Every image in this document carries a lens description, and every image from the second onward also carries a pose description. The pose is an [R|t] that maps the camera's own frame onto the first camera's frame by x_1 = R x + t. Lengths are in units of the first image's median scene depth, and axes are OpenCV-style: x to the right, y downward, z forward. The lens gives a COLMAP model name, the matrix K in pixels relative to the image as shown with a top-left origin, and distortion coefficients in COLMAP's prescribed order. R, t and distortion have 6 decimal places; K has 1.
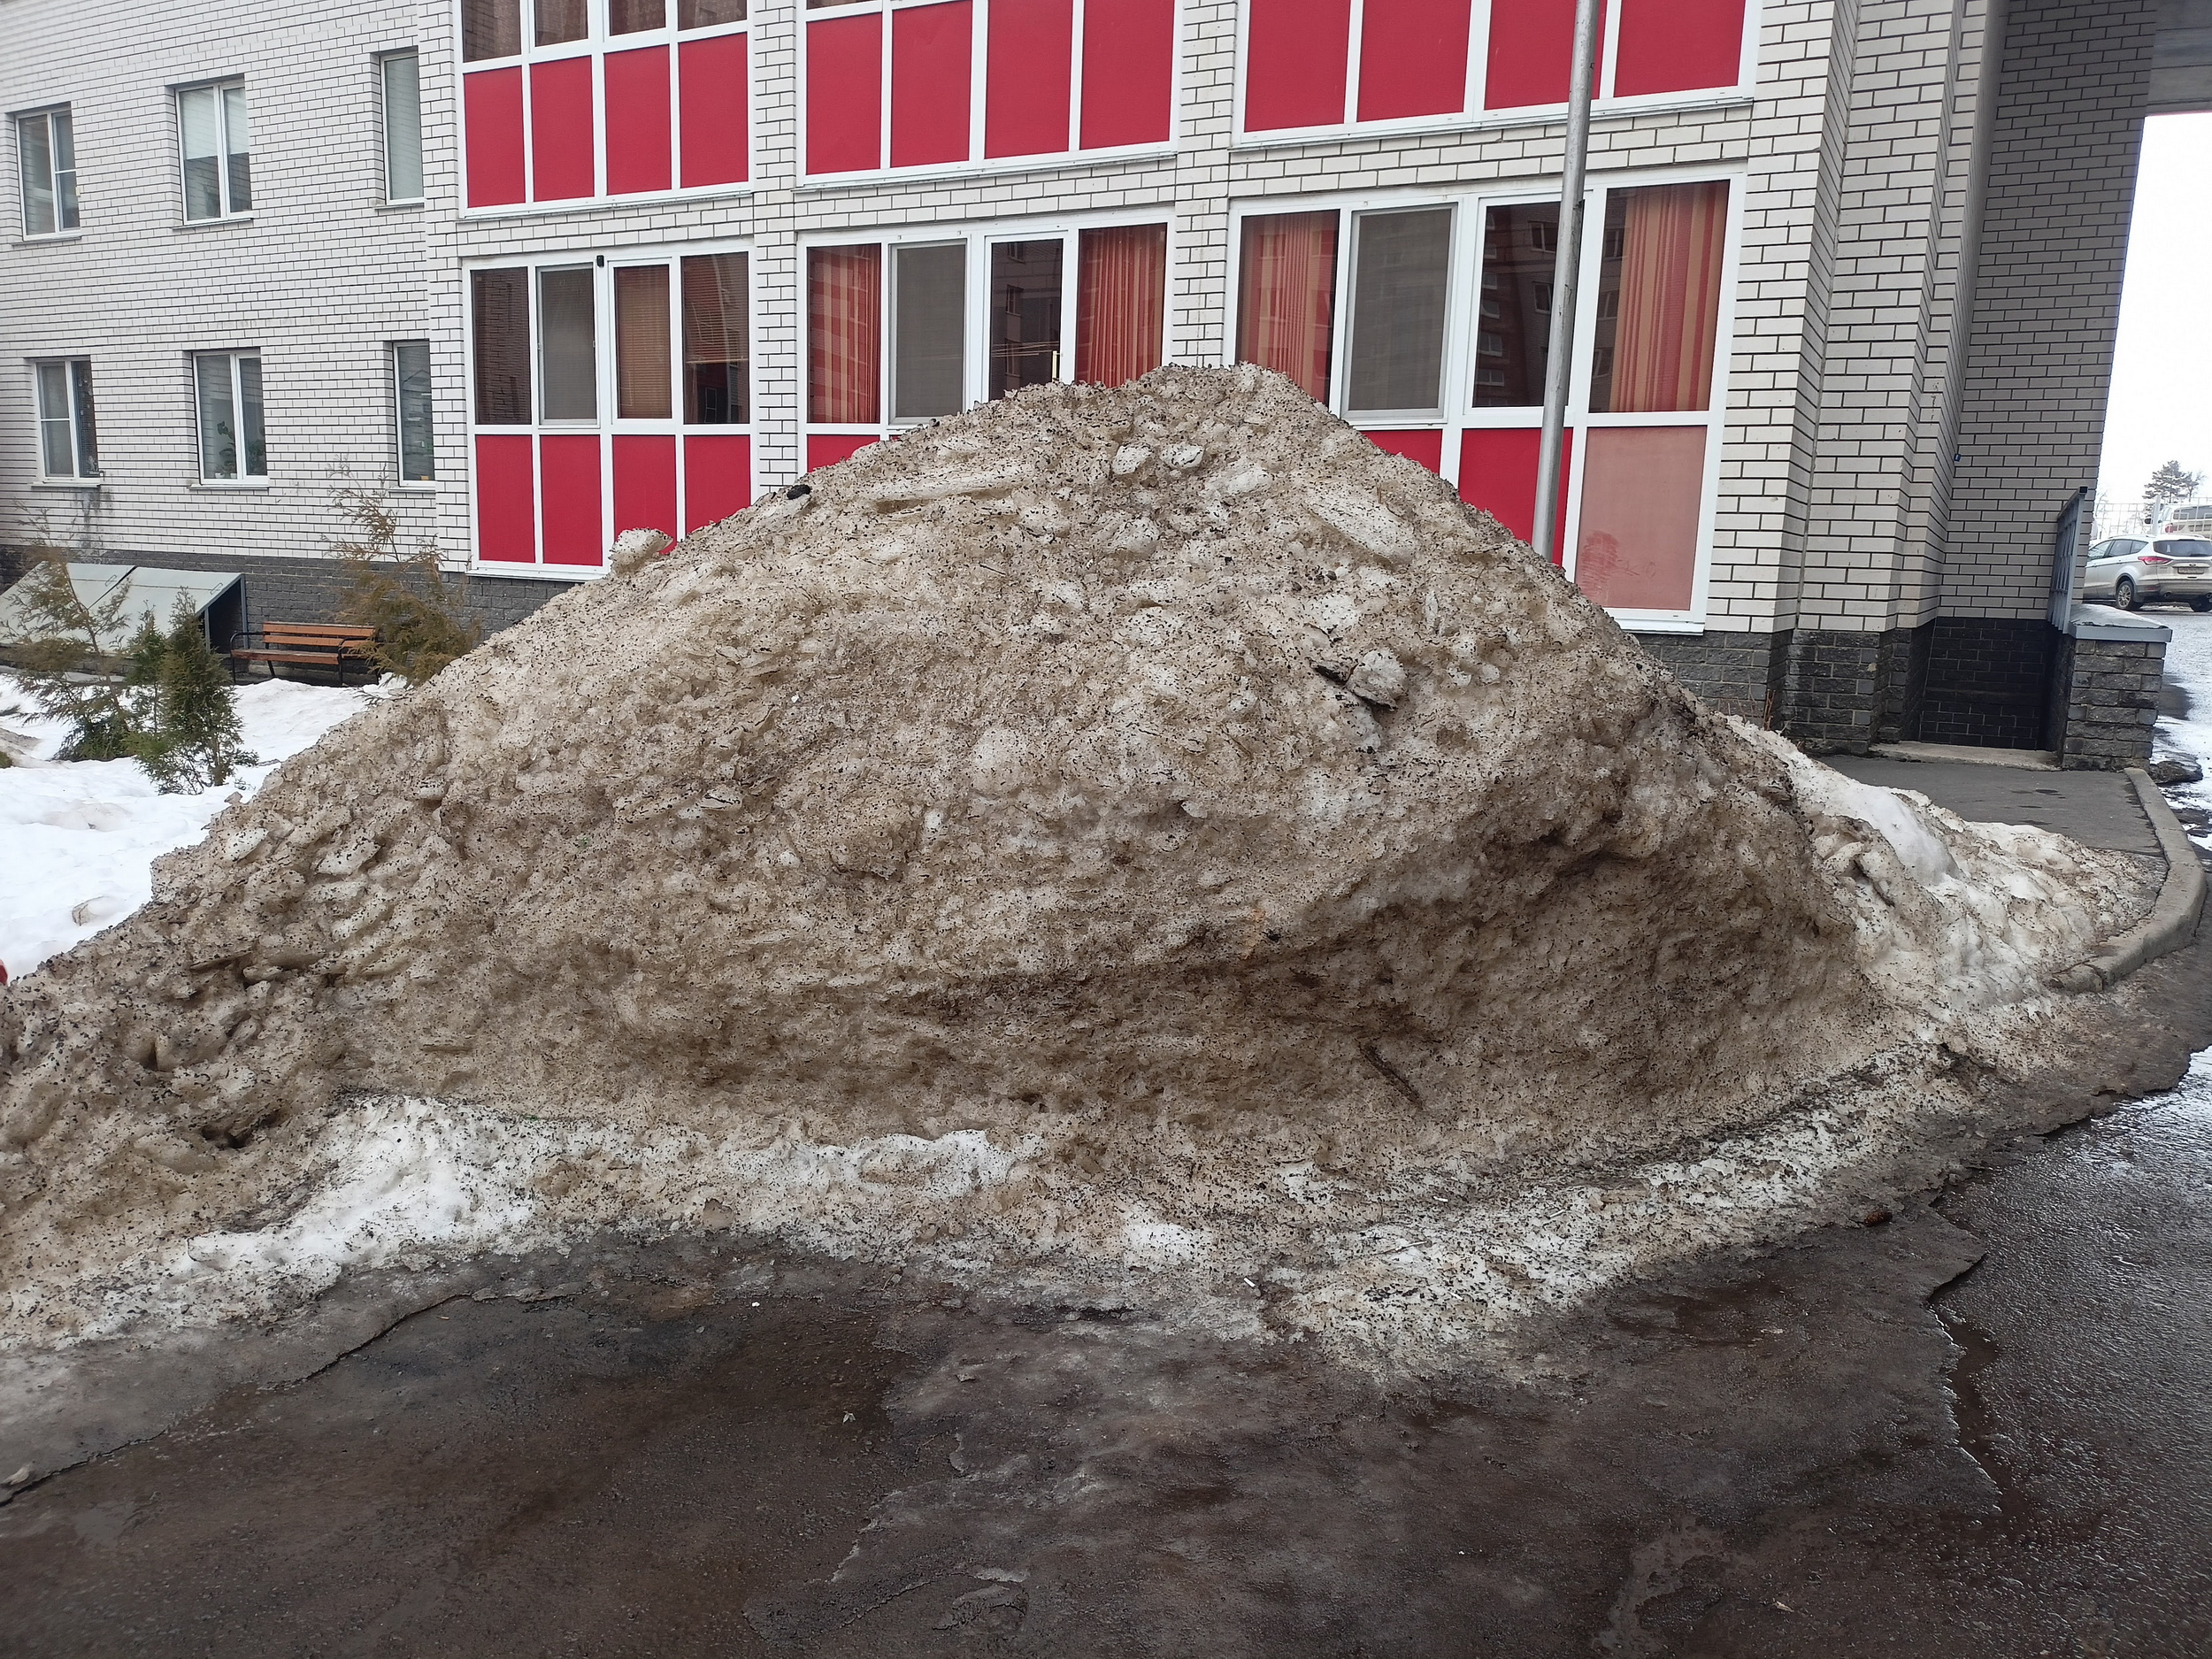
lens RADIAL K [[1661.7, 0, 1106.0], [0, 1661.7, 829.5], [0, 0, 1]] dist [0.089440, -0.111741]
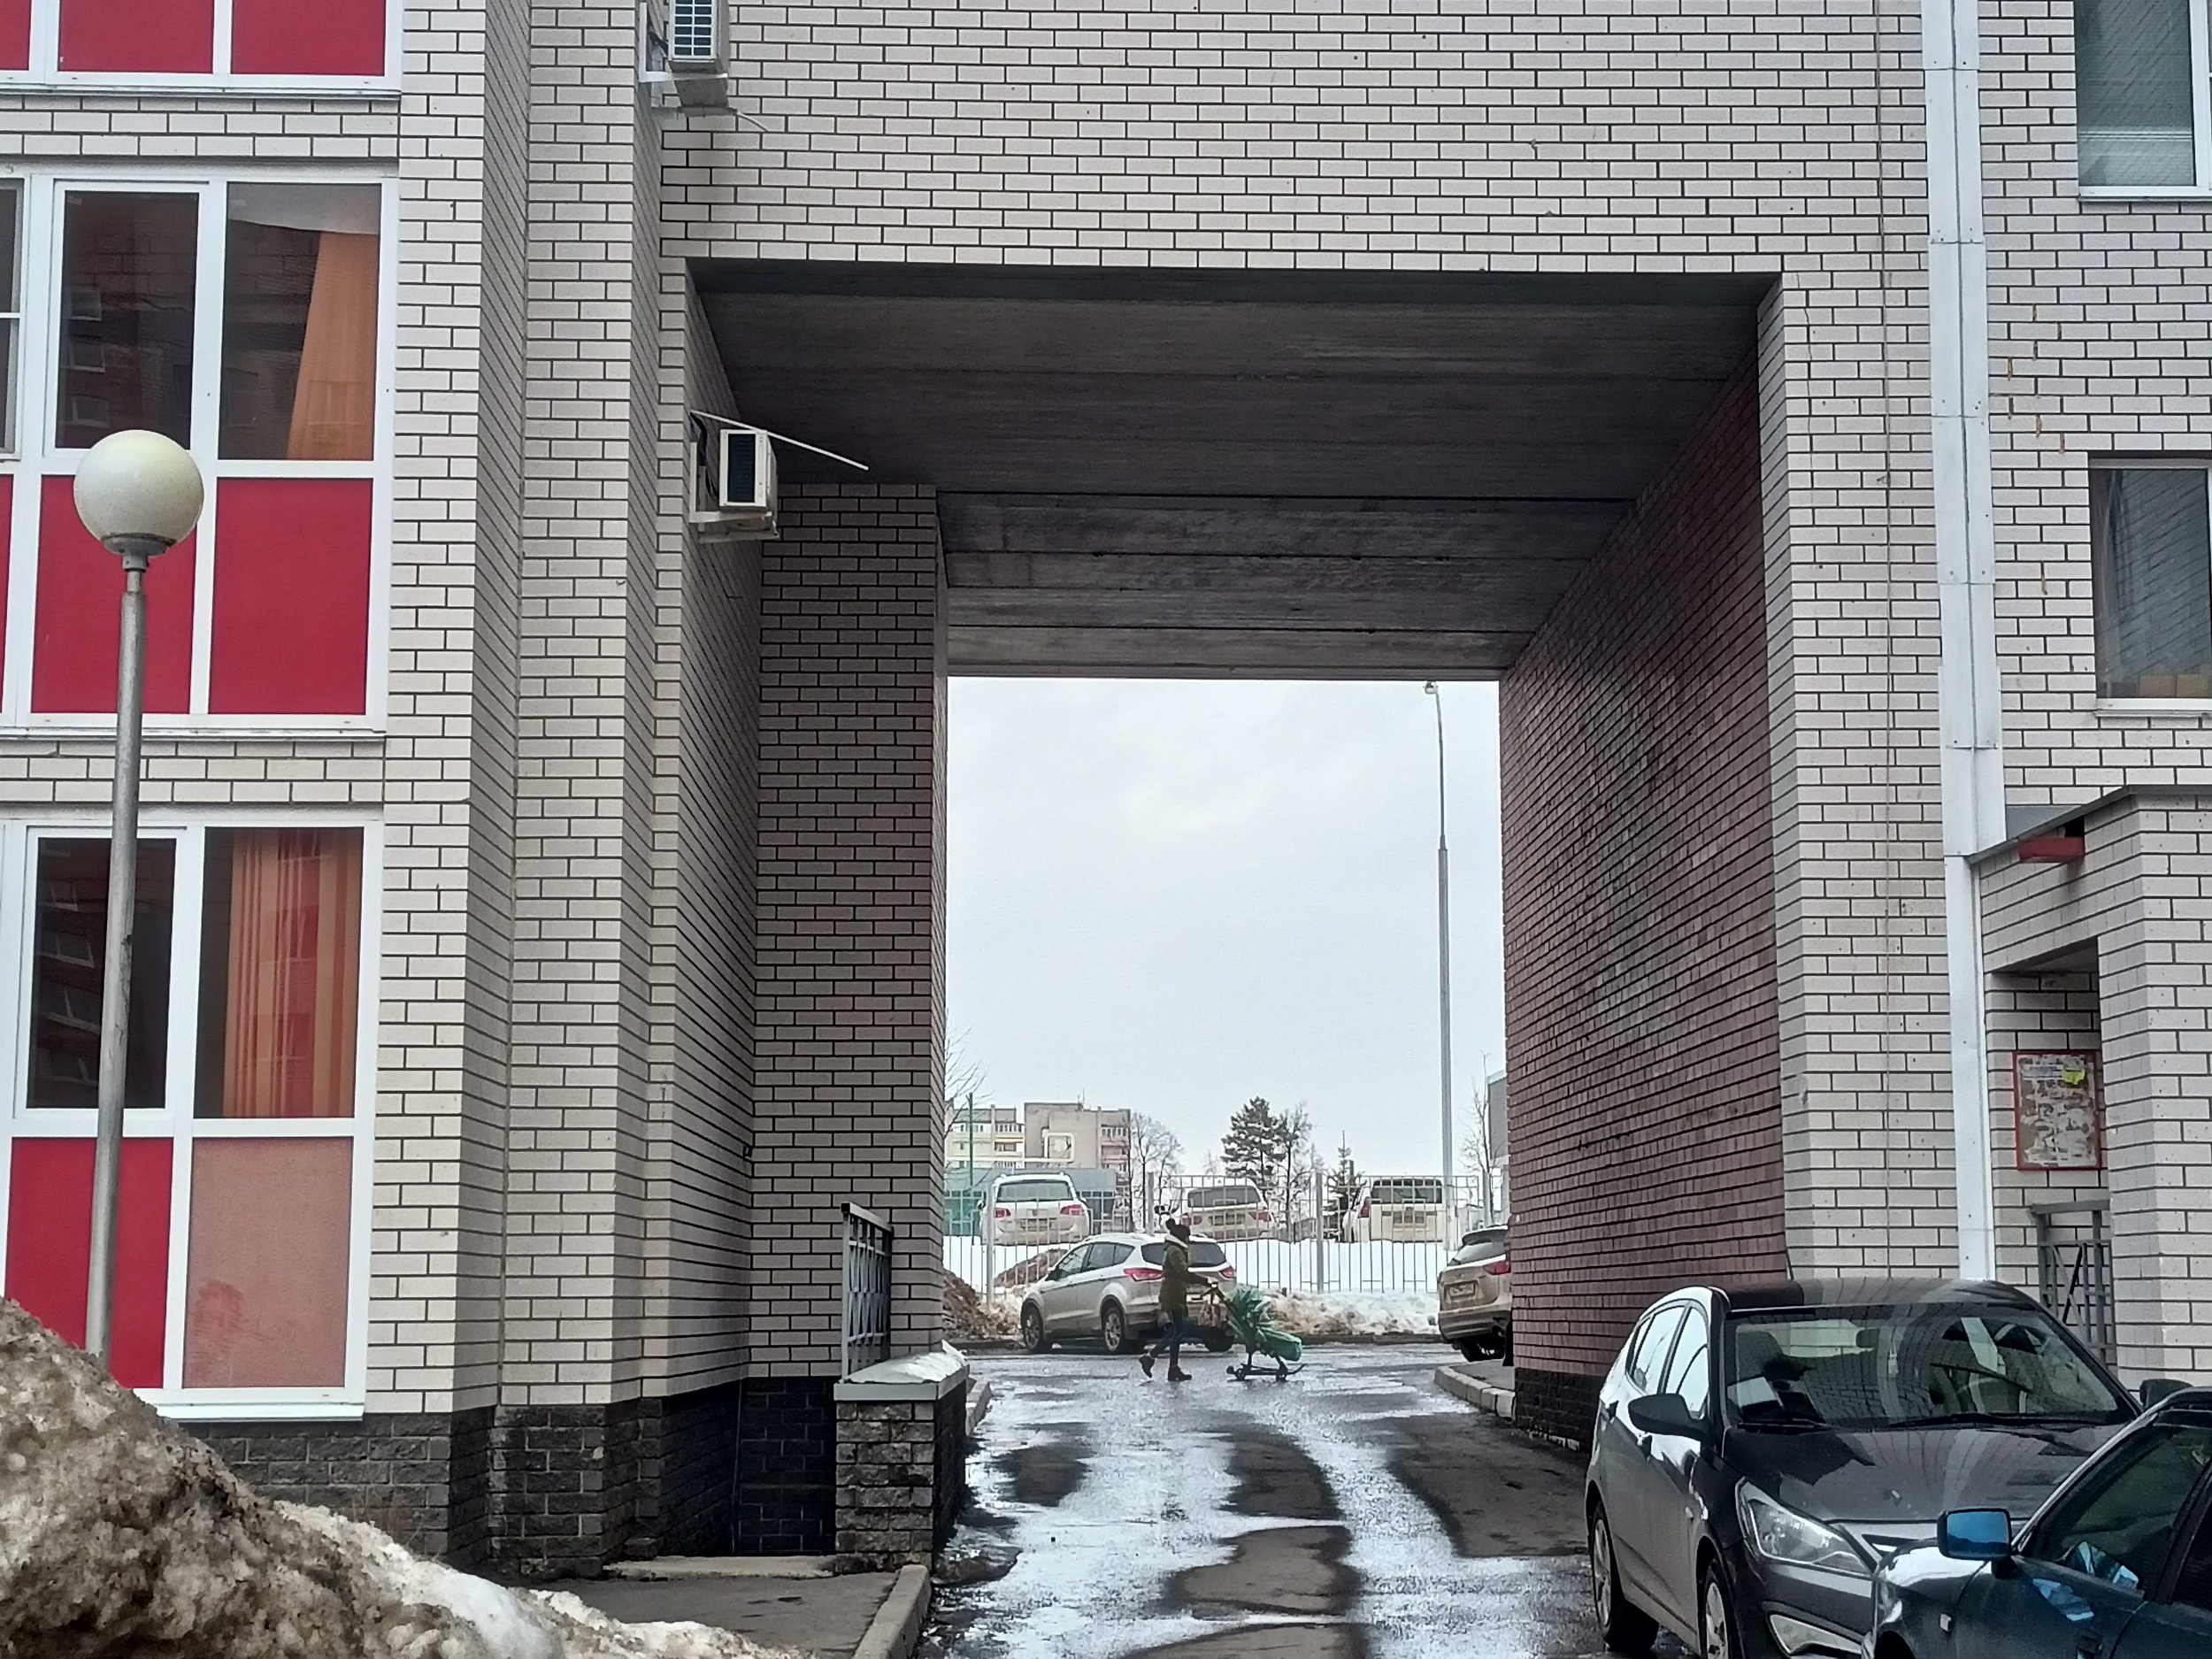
lens RADIAL K [[3365.4, 0, 1106.0], [0, 3365.4, 829.5], [0, 0, 1]] dist [0.170041, -0.427059]
pose [[0.875591, 0.035543, 0.481744, -0.083359], [0.105892, 0.958909, -0.263210, 0.062755], [-0.471304, 0.281477, 0.835849, -0.470822]]
